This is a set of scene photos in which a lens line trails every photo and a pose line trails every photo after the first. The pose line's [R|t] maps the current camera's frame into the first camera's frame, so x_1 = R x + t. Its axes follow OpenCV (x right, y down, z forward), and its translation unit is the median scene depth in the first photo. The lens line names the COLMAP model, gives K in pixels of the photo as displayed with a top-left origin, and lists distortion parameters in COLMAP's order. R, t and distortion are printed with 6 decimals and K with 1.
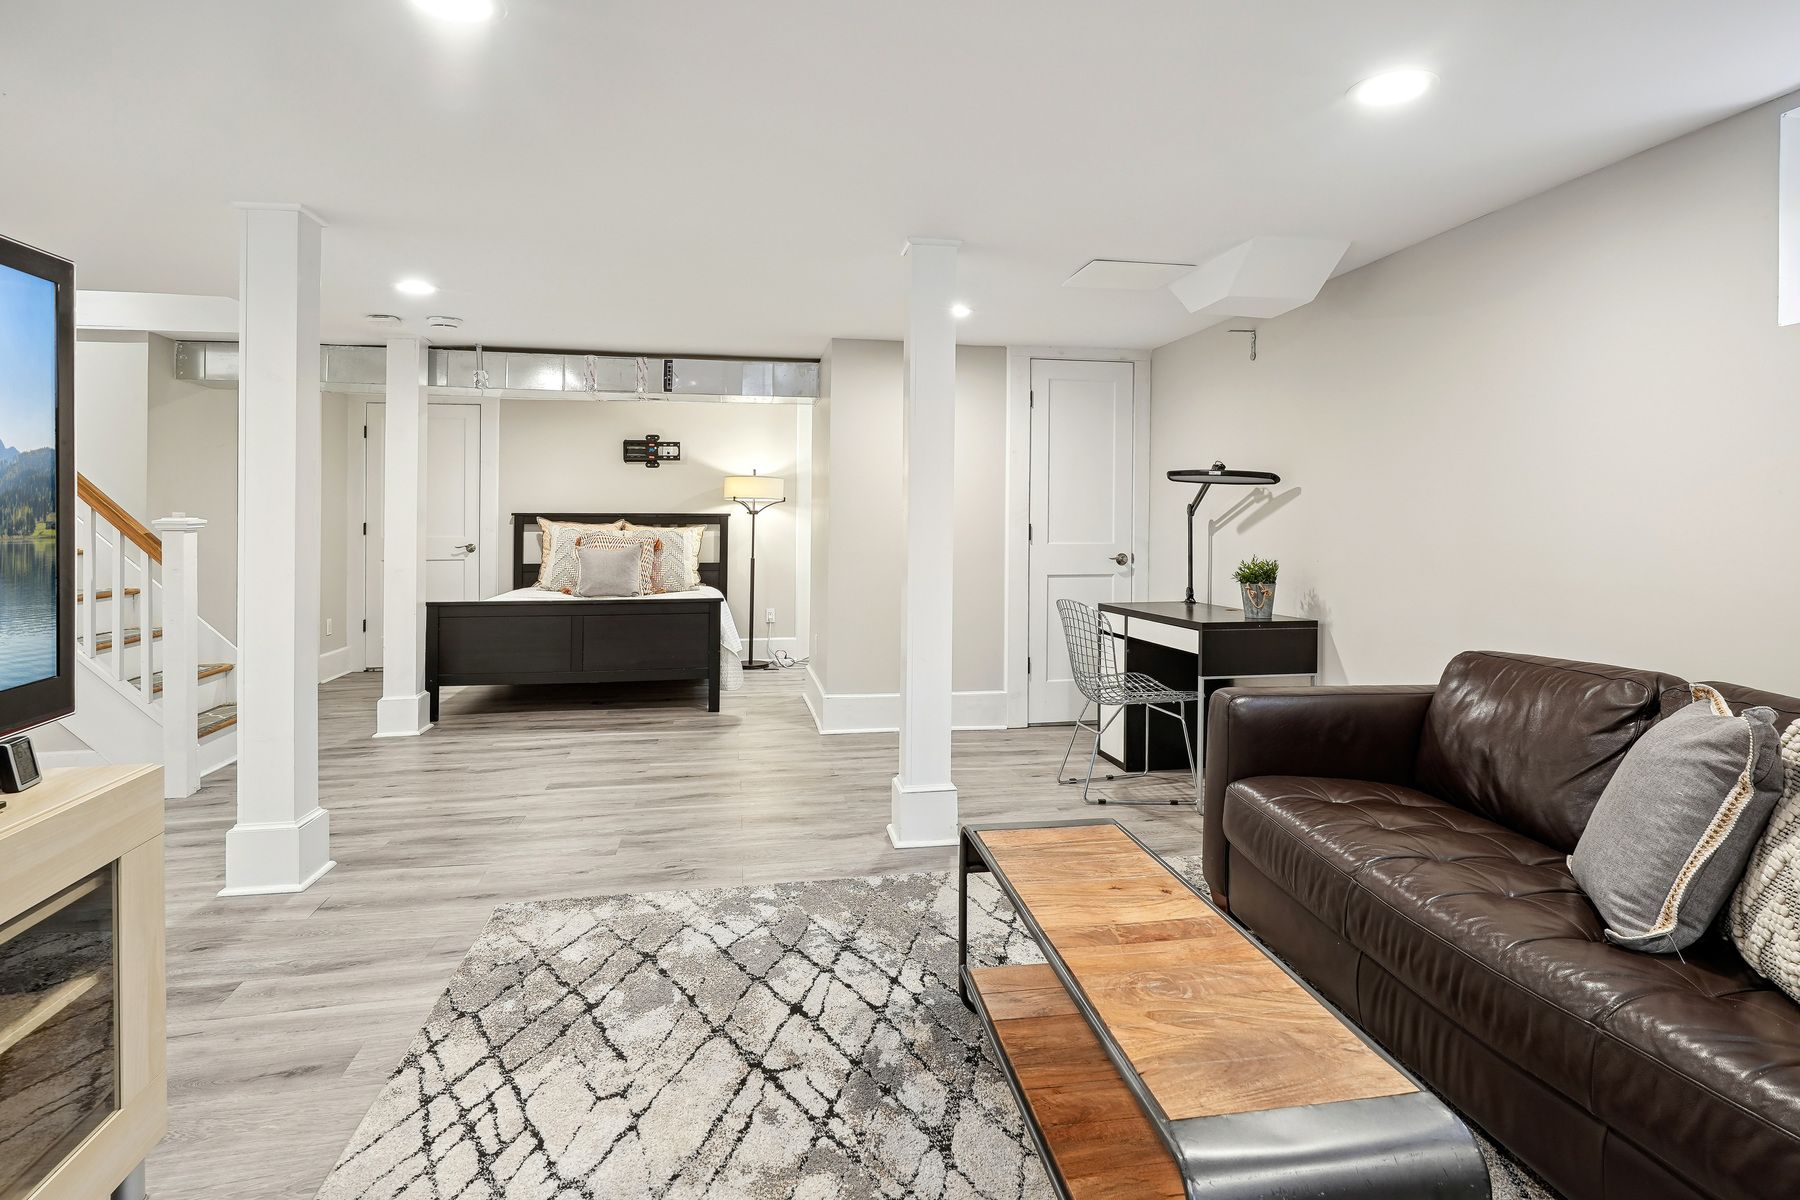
lens RADIAL K [[871.3, 0, 895.2], [0, 871.3, 513.8], [0, 0, 1]] dist [-0.004647, 0.001025]
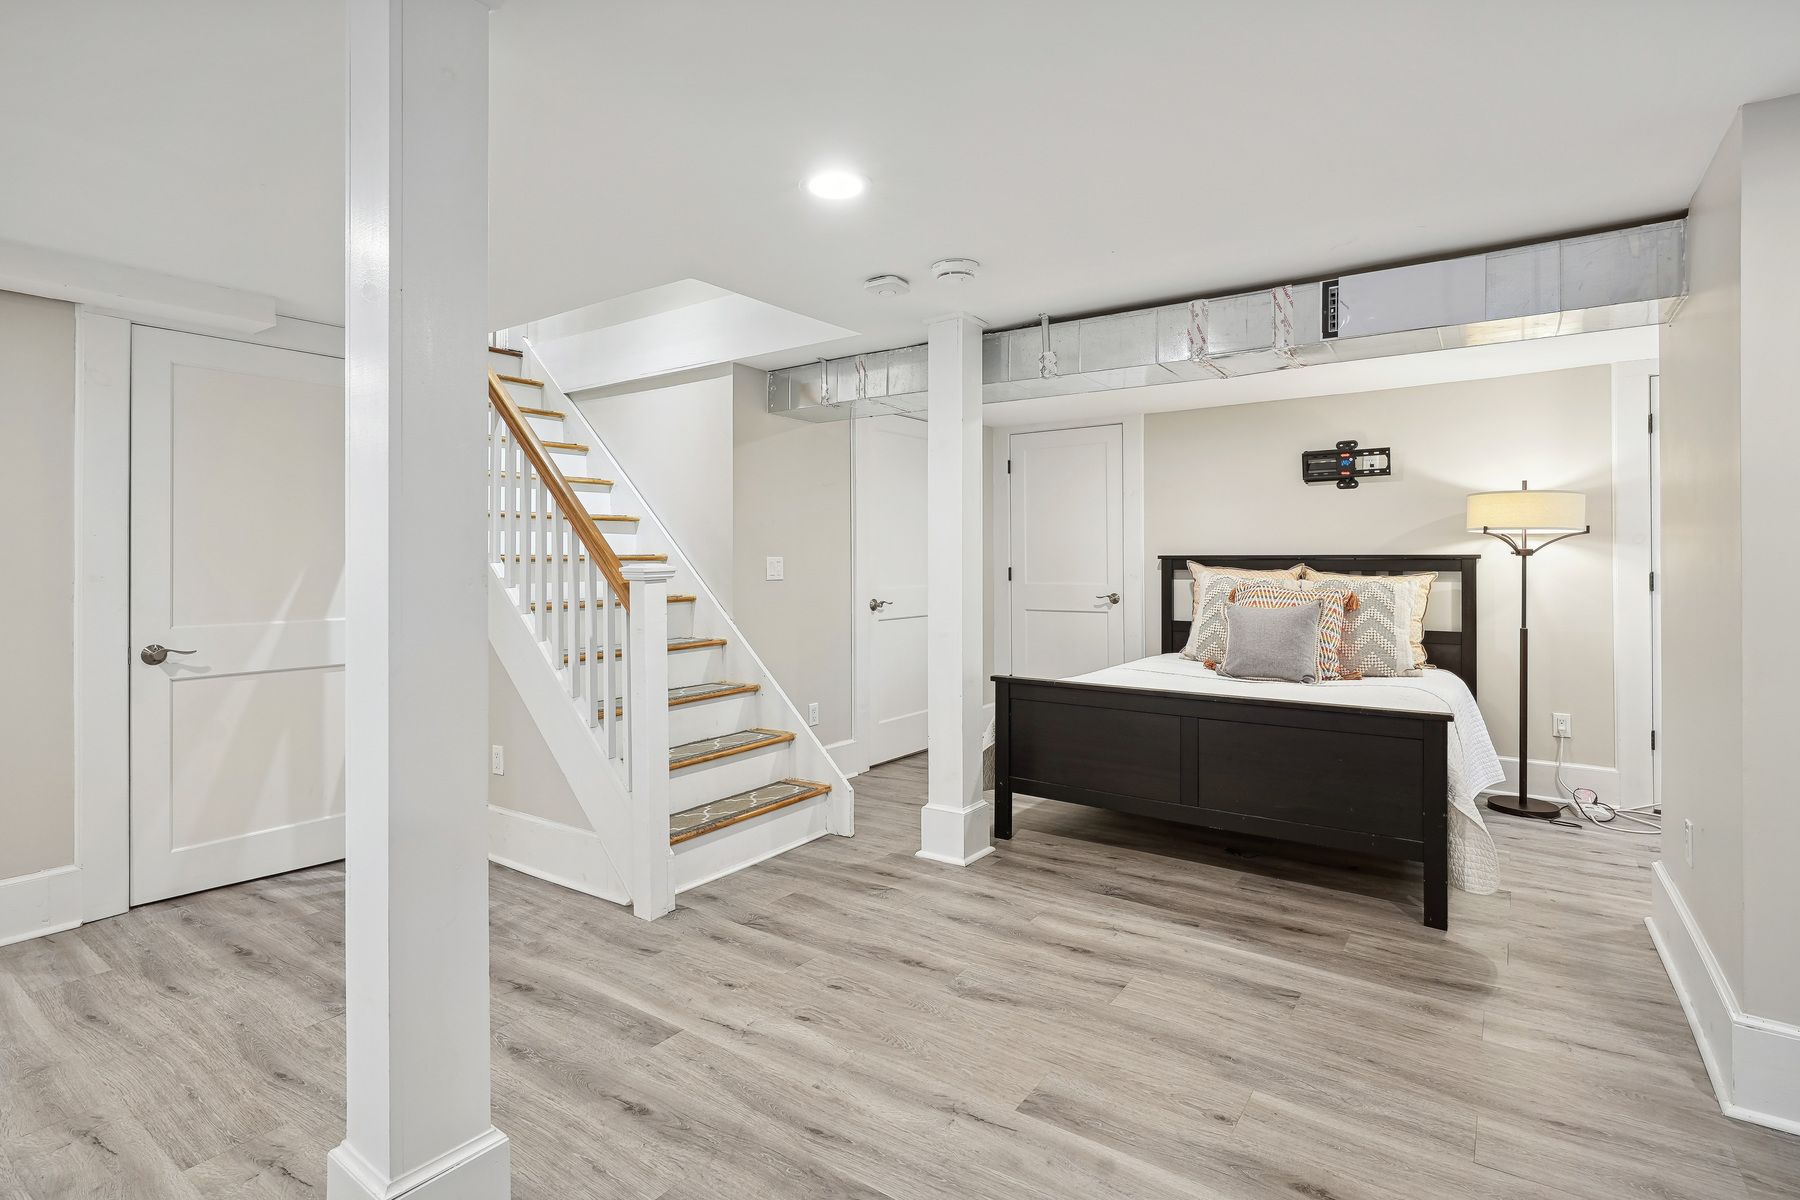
lens RADIAL K [[871.3, 0, 919.7], [0, 871.3, 539.9], [0, 0, 1]] dist [-0.004647, 0.001025]
pose [[0.713636, -0.017849, -0.700290, -0.040947], [0.005217, 0.999783, -0.020167, -0.000369], [0.700498, 0.010738, 0.713574, 0.285820]]
